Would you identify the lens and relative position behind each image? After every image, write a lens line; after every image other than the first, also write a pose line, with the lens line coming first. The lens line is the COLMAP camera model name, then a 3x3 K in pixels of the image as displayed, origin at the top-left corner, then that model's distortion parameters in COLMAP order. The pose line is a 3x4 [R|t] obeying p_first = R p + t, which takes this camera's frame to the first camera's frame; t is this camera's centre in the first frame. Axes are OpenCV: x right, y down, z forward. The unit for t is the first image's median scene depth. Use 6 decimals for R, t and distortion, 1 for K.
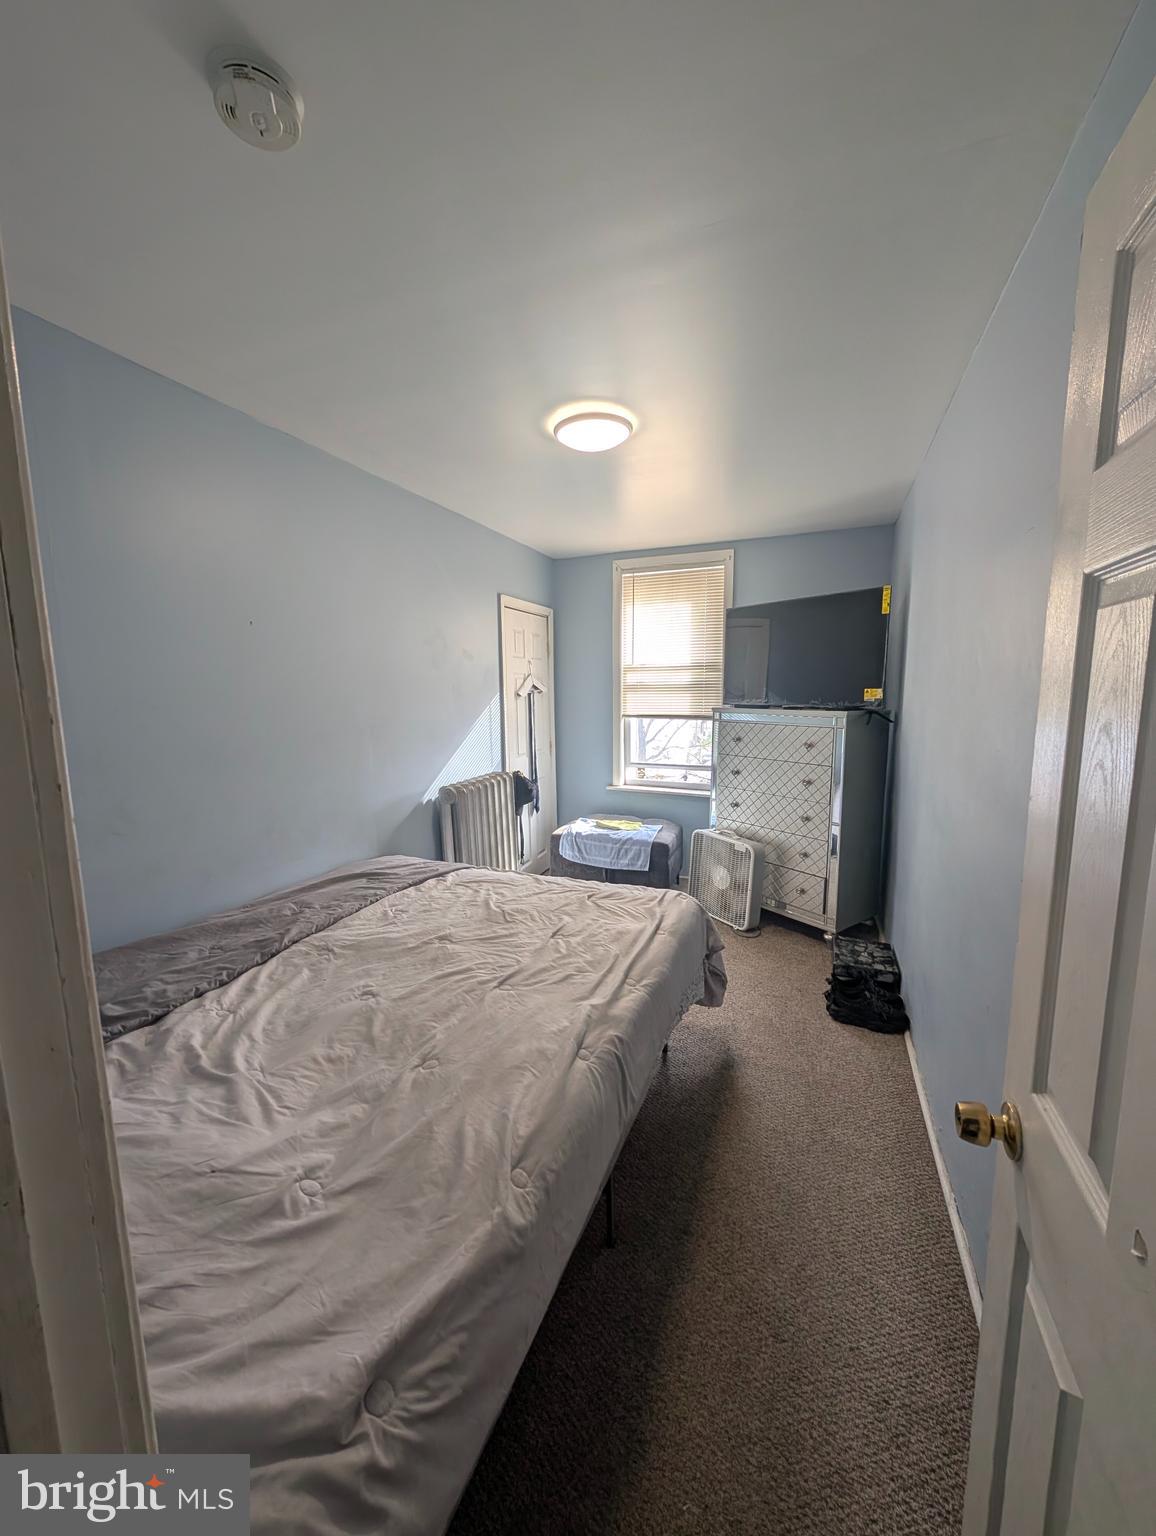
lens RADIAL K [[579.9, 0, 578.3], [0, 579.9, 769.5], [0, 0, 1]] dist [-0.000912, -0.000137]
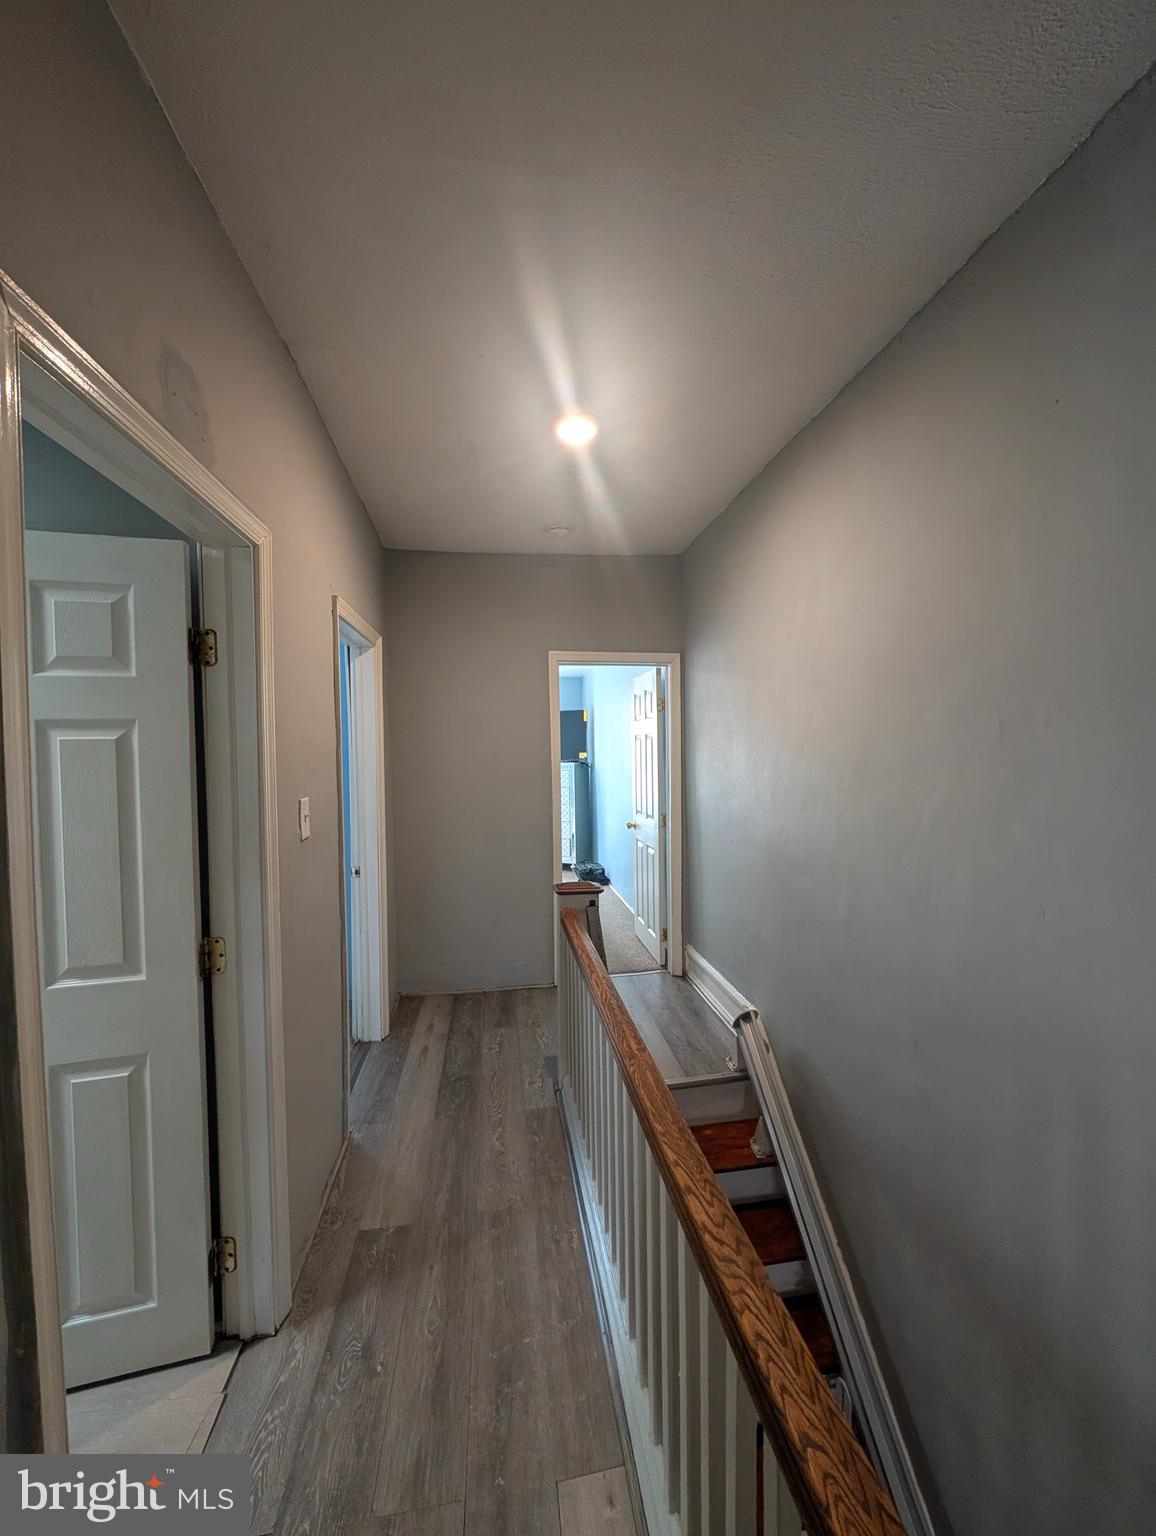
lens RADIAL K [[579.9, 0, 578.1], [0, 579.9, 765.5], [0, 0, 1]] dist [-0.000912, -0.000137]
pose [[0.860007, -0.017419, 0.509986, -0.679610], [0.074742, 0.992938, -0.092124, 0.119747], [-0.504780, 0.117345, 0.855236, -0.948860]]
